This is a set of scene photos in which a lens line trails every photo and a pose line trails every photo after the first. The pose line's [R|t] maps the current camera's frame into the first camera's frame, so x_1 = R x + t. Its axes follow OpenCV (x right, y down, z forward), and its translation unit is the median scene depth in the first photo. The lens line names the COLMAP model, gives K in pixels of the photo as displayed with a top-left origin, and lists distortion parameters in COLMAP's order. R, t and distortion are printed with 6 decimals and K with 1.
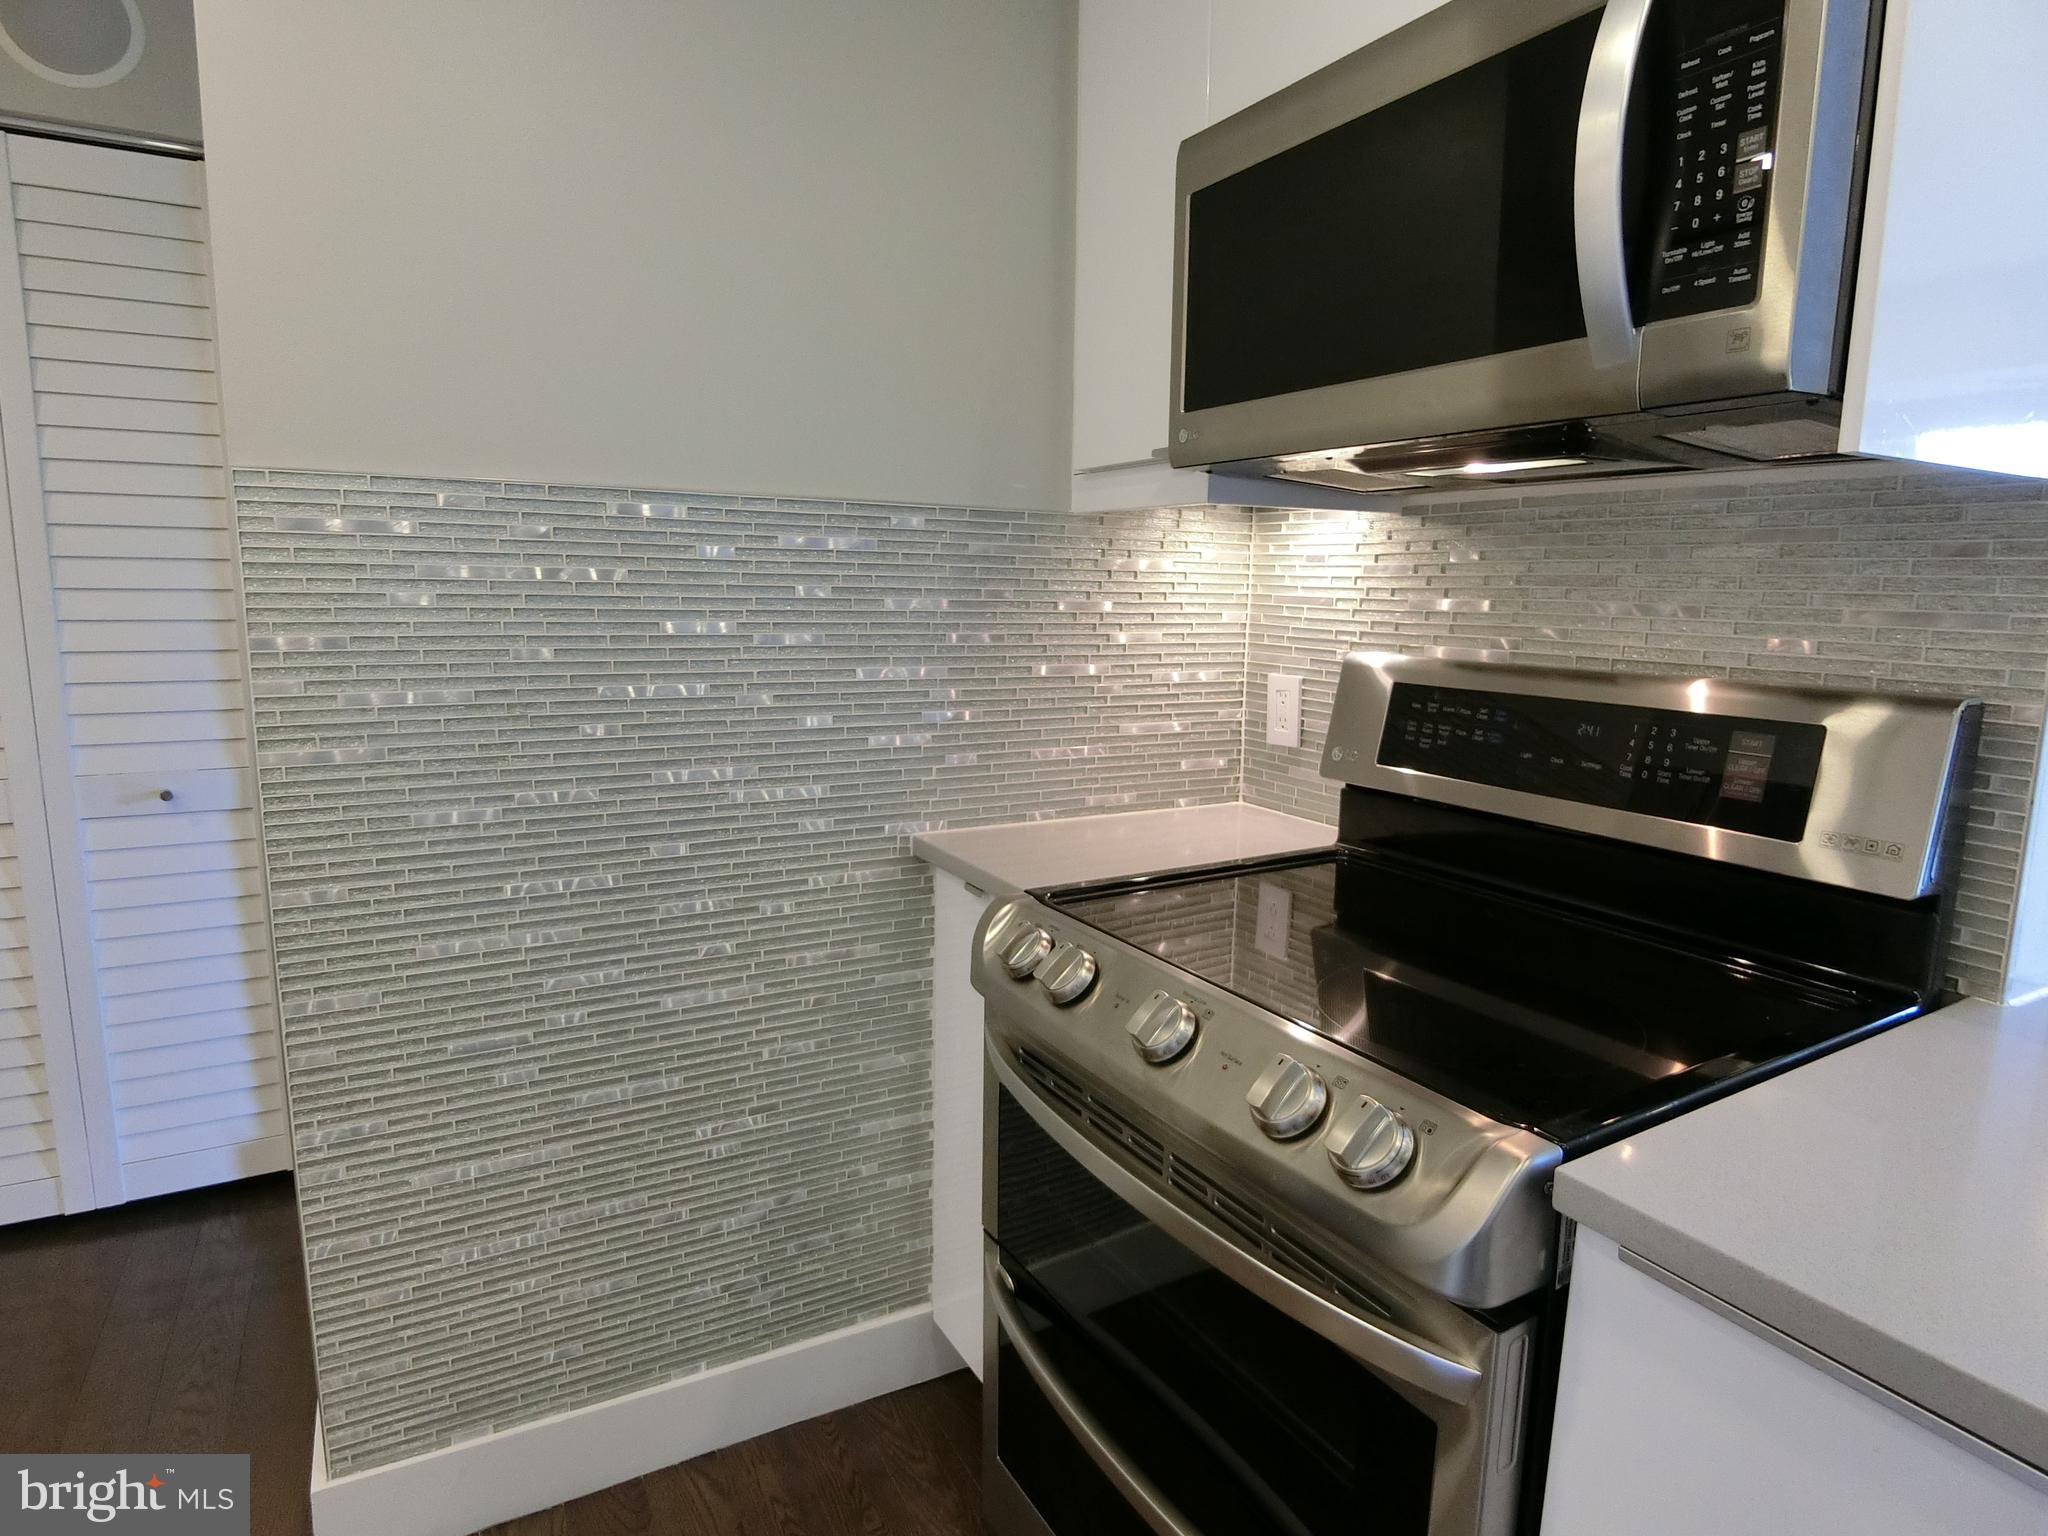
lens RADIAL K [[1132.6, 0, 1022.2], [0, 1132.6, 760.9], [0, 0, 1]] dist [-0.020062, 0.001850]
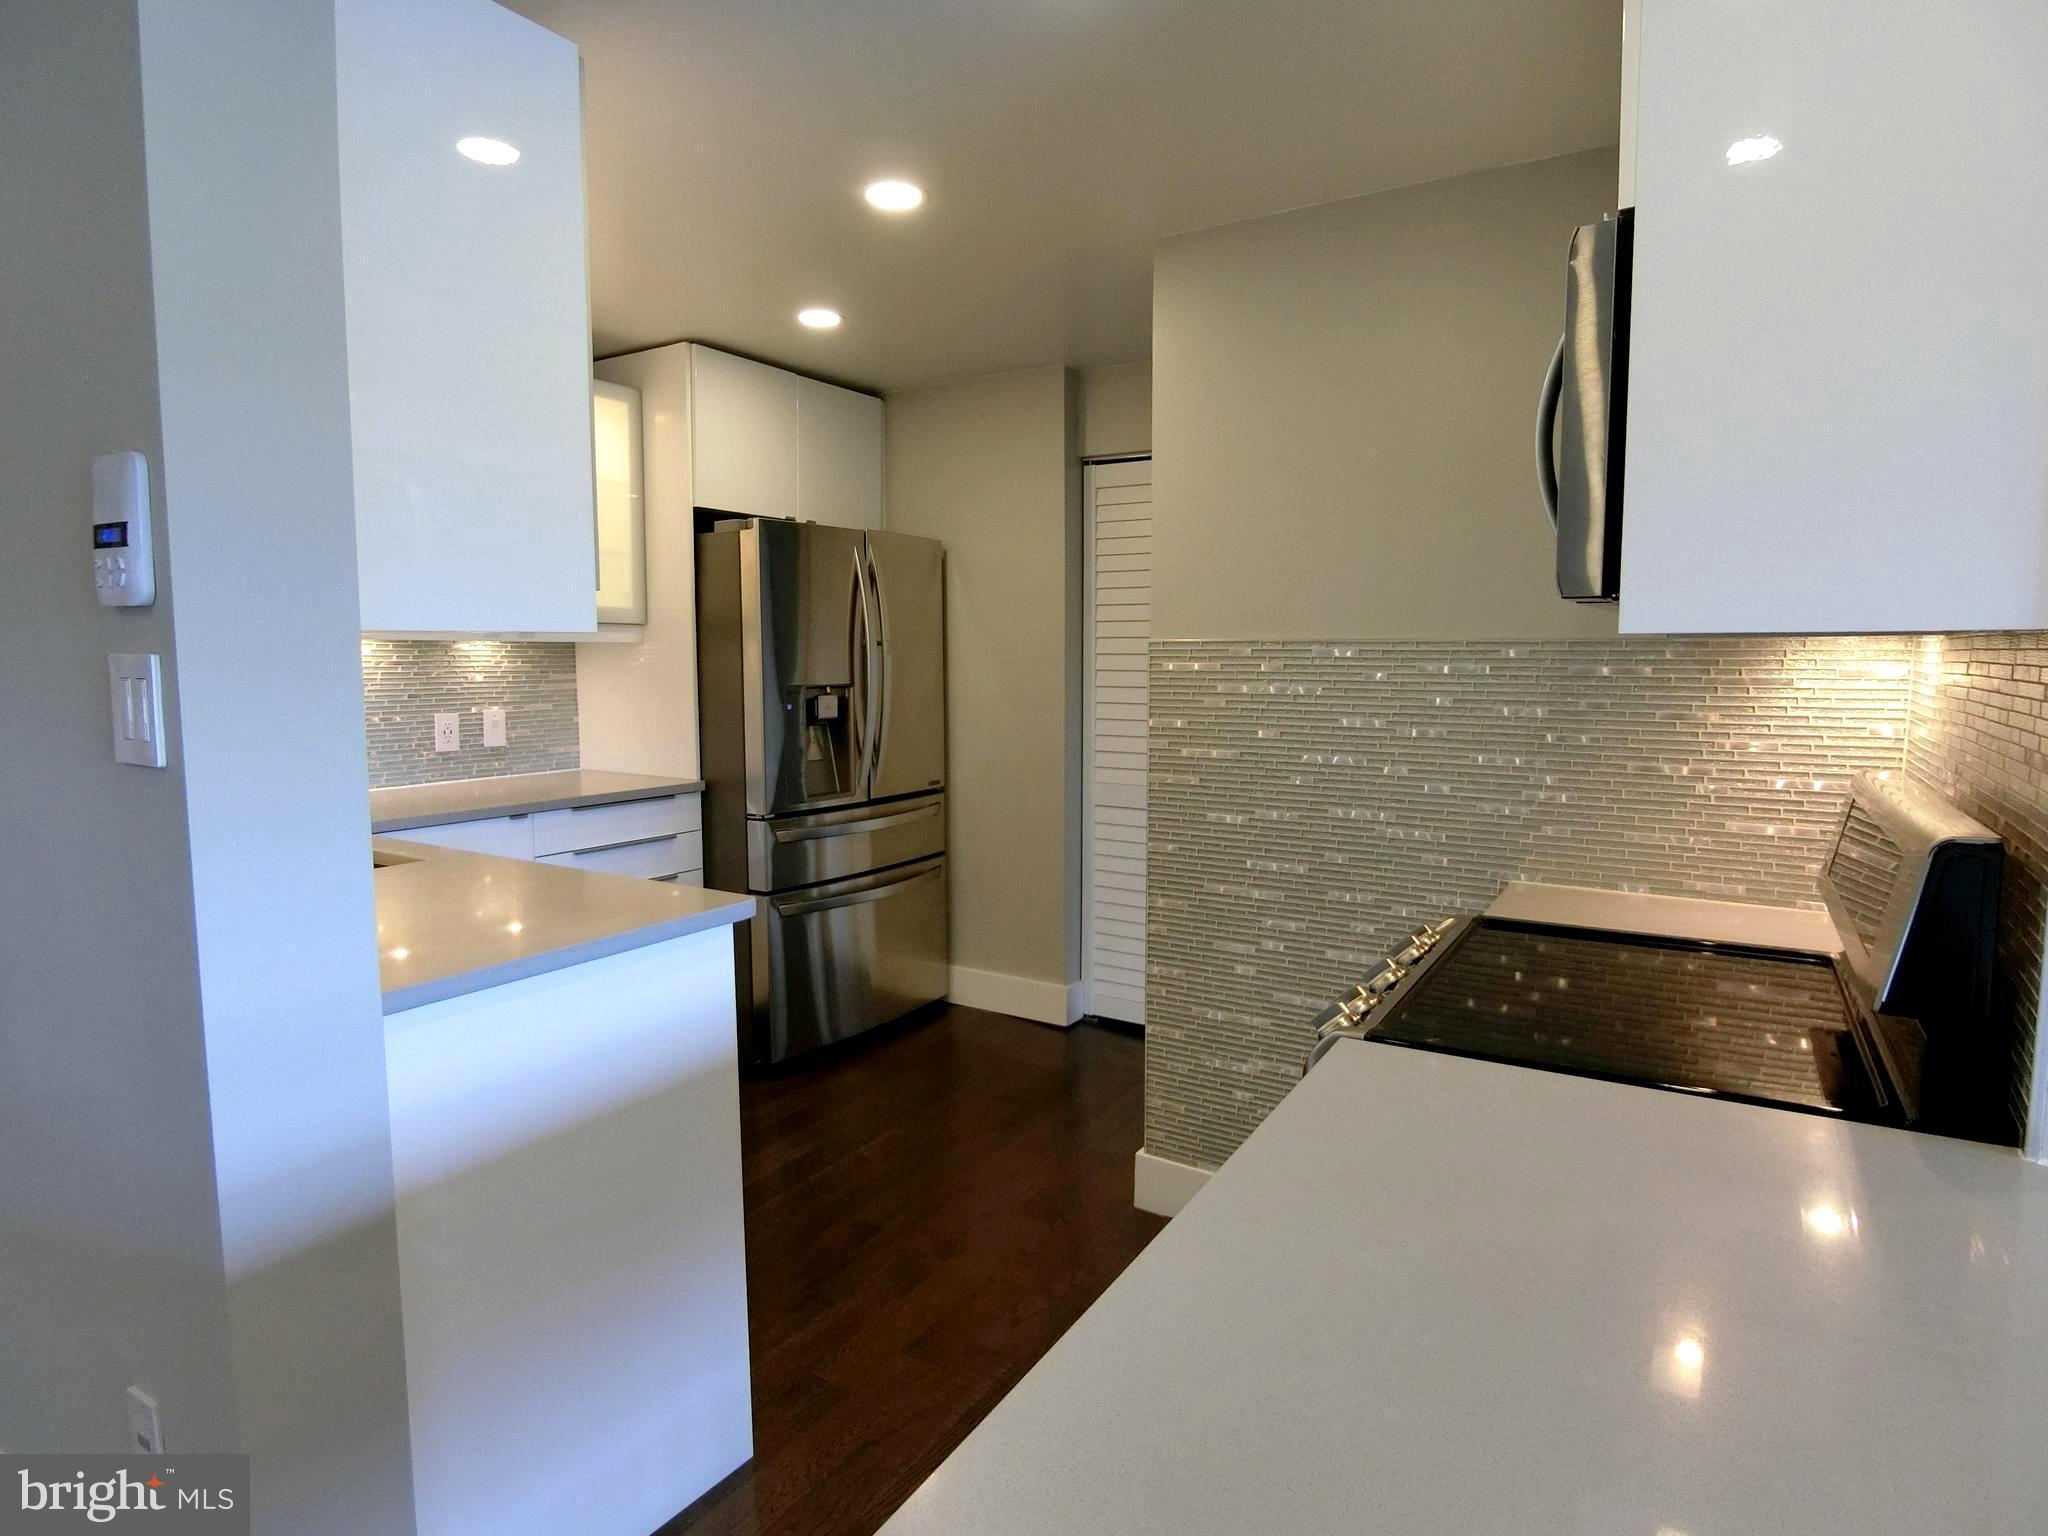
lens RADIAL K [[1132.6, 0, 1033.8], [0, 1132.6, 759.7], [0, 0, 1]] dist [-0.020062, 0.001850]
pose [[0.481178, 0.062682, -0.874379, 0.869060], [-0.130397, 0.991462, -0.000683, -0.003605], [0.866870, 0.114345, 0.485243, -0.175645]]
